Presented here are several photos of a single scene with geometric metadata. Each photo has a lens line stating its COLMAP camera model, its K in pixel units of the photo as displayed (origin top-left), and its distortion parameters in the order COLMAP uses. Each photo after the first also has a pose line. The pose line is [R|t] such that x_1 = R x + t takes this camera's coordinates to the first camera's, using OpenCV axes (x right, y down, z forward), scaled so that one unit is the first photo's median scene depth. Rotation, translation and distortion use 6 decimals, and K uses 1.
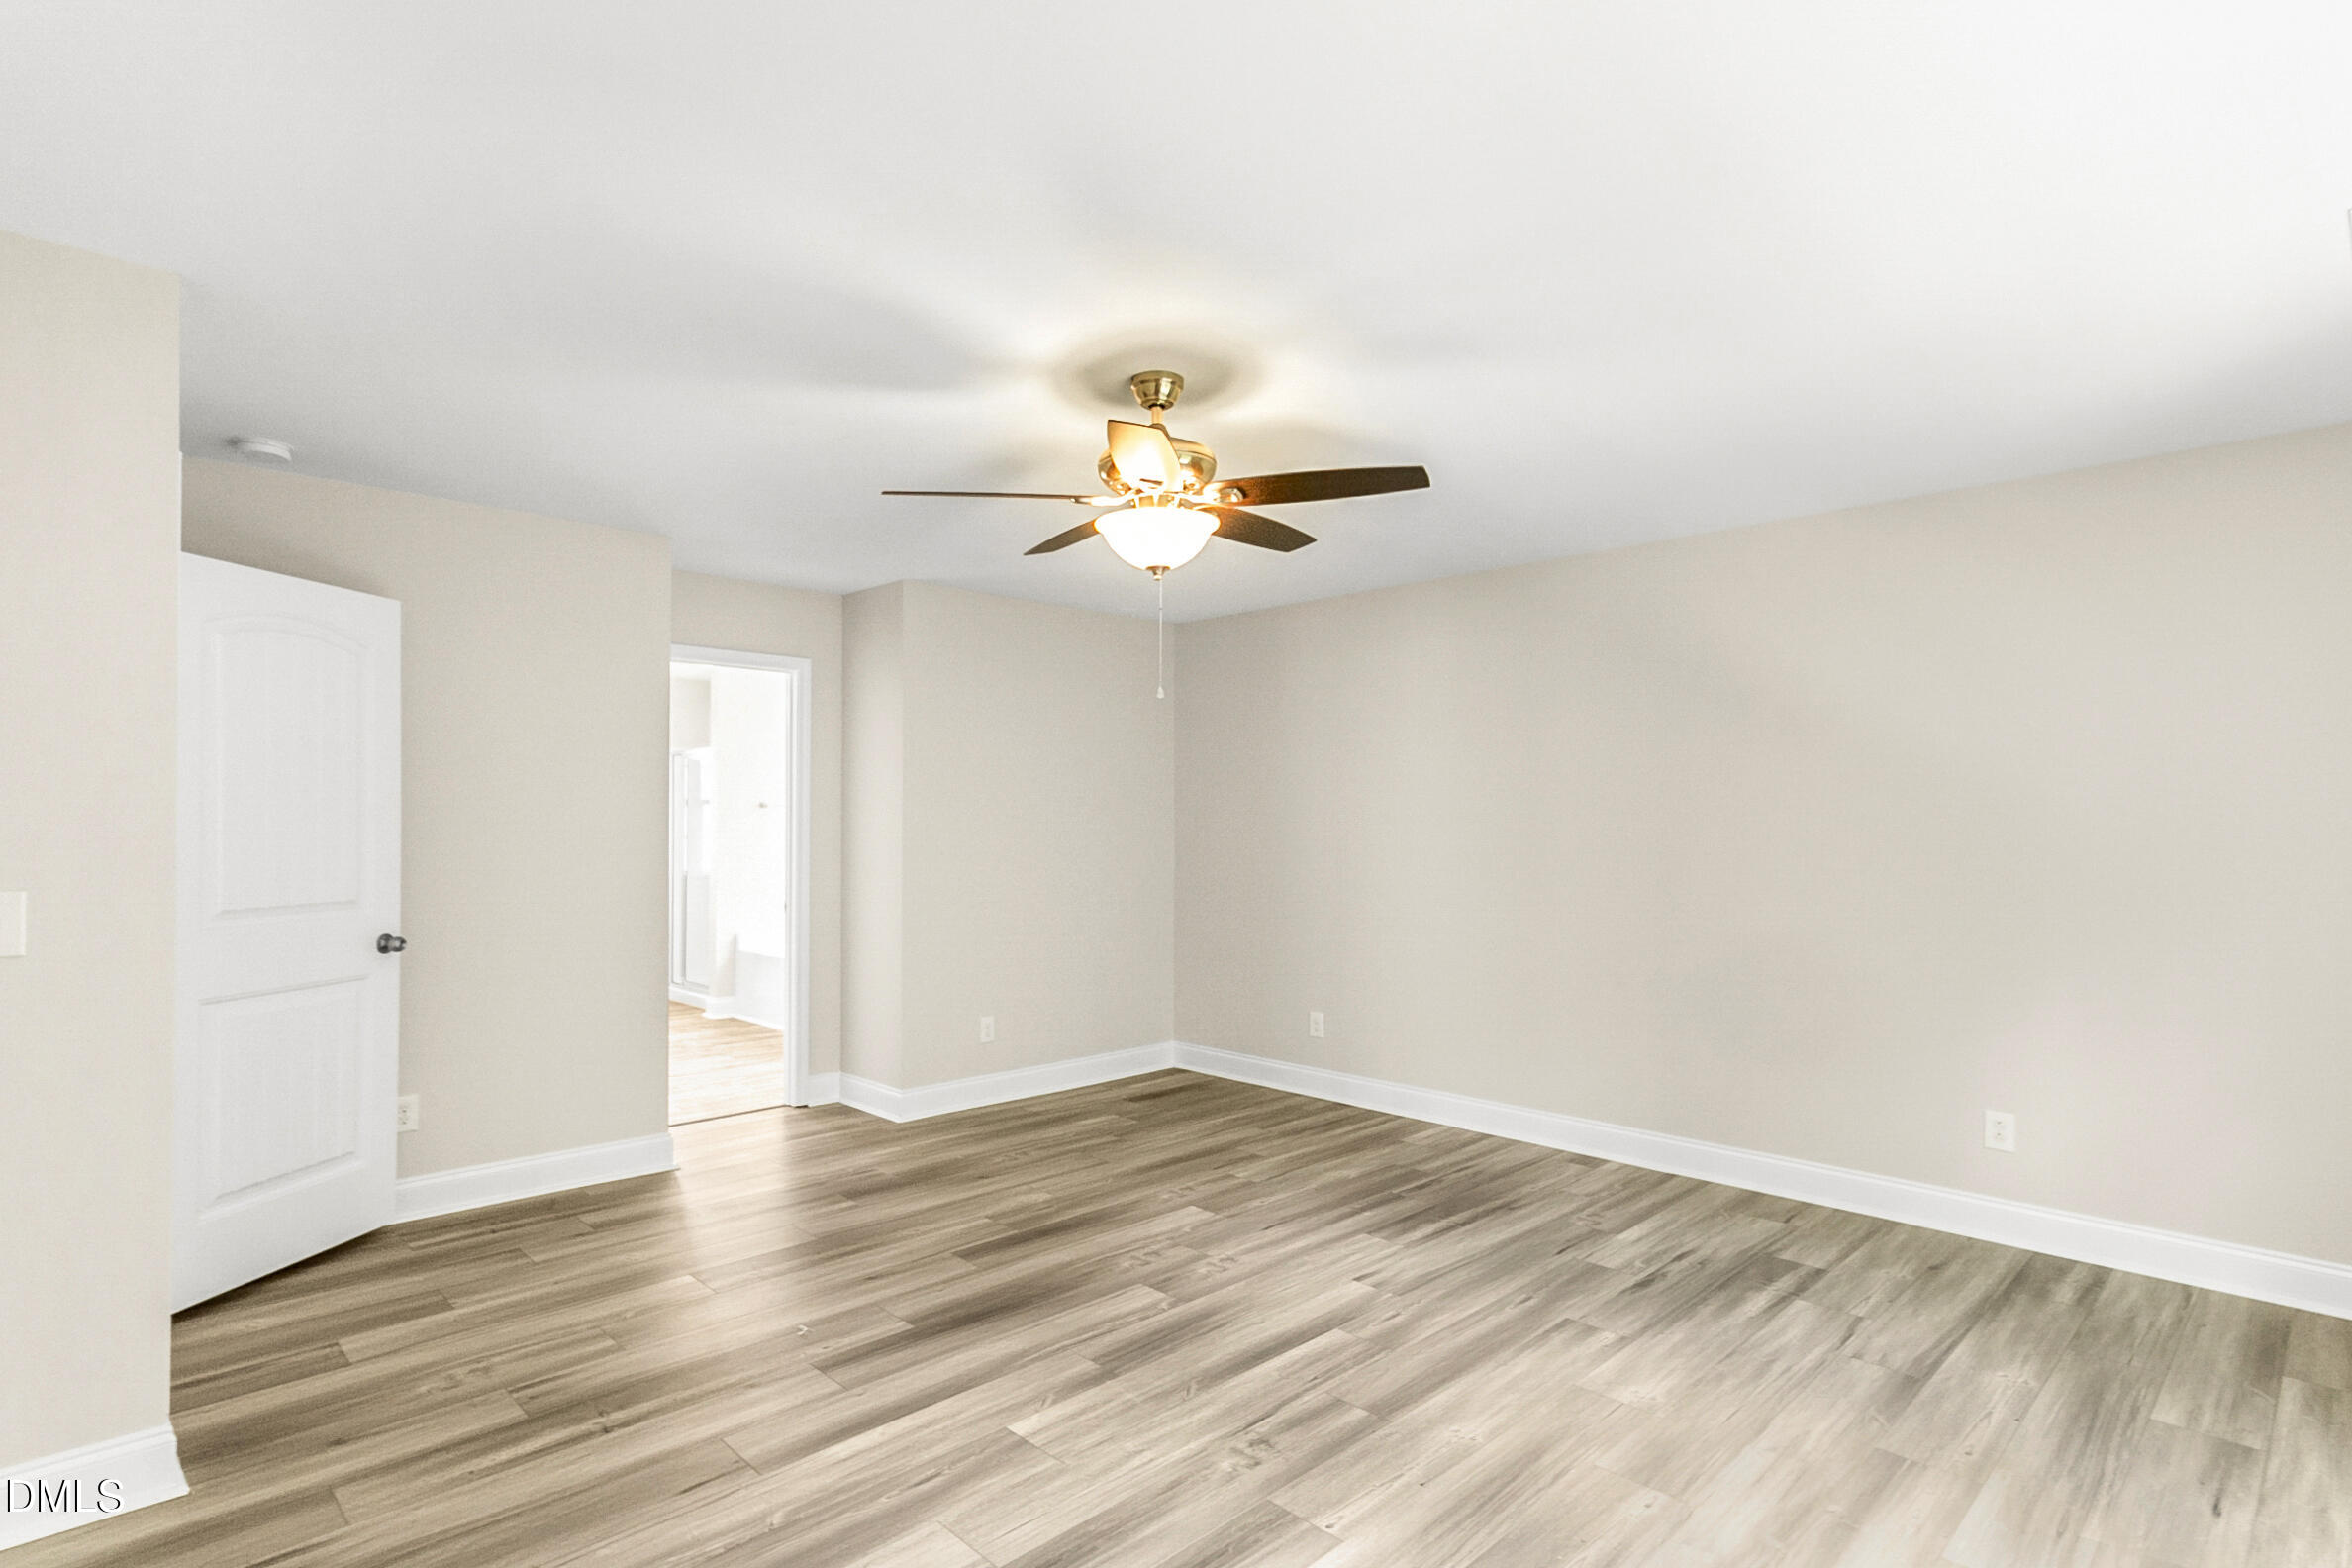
lens RADIAL K [[1161.3, 0, 1186.6], [0, 1161.3, 818.4], [0, 0, 1]] dist [0.013260, 0.000291]
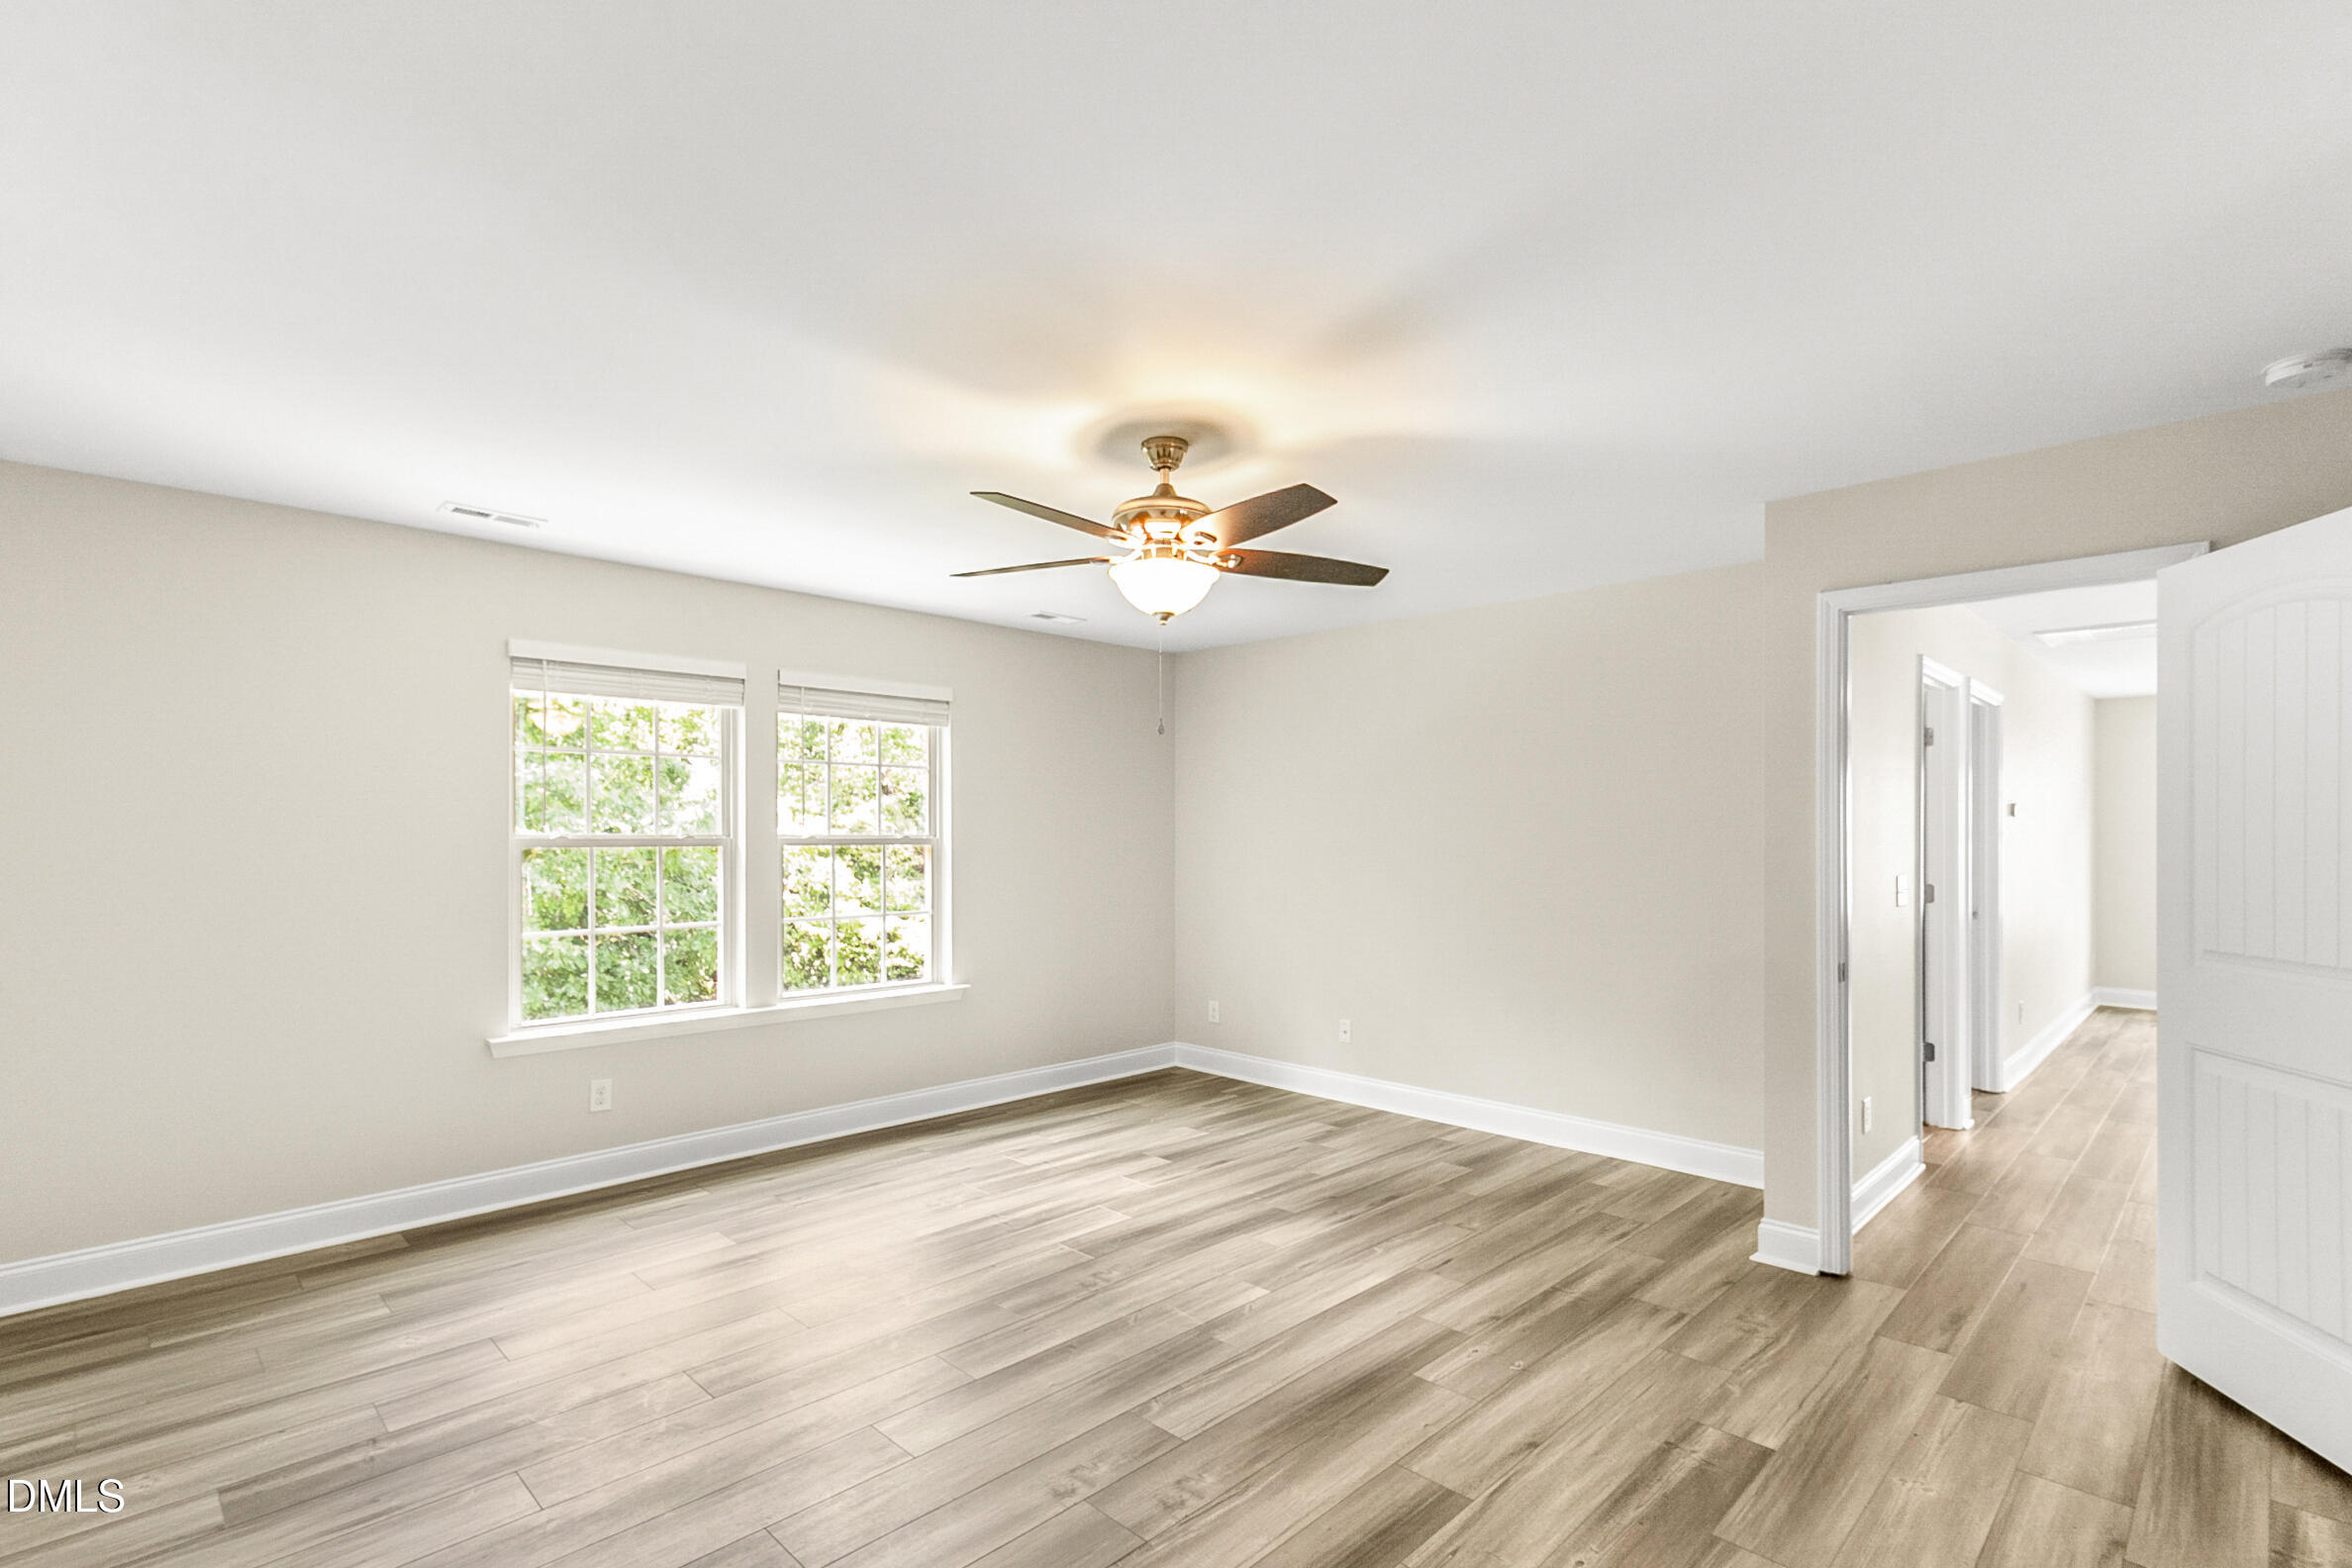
lens RADIAL K [[1121.0, 0, 1201.6], [0, 1121.0, 835.4], [0, 0, 1]] dist [0.012749, -0.000072]
pose [[-0.999748, -0.000420, -0.022429, -0.028242], [-0.000464, 0.999998, 0.001971, -0.011788], [0.022428, 0.001981, -0.999747, 1.497669]]
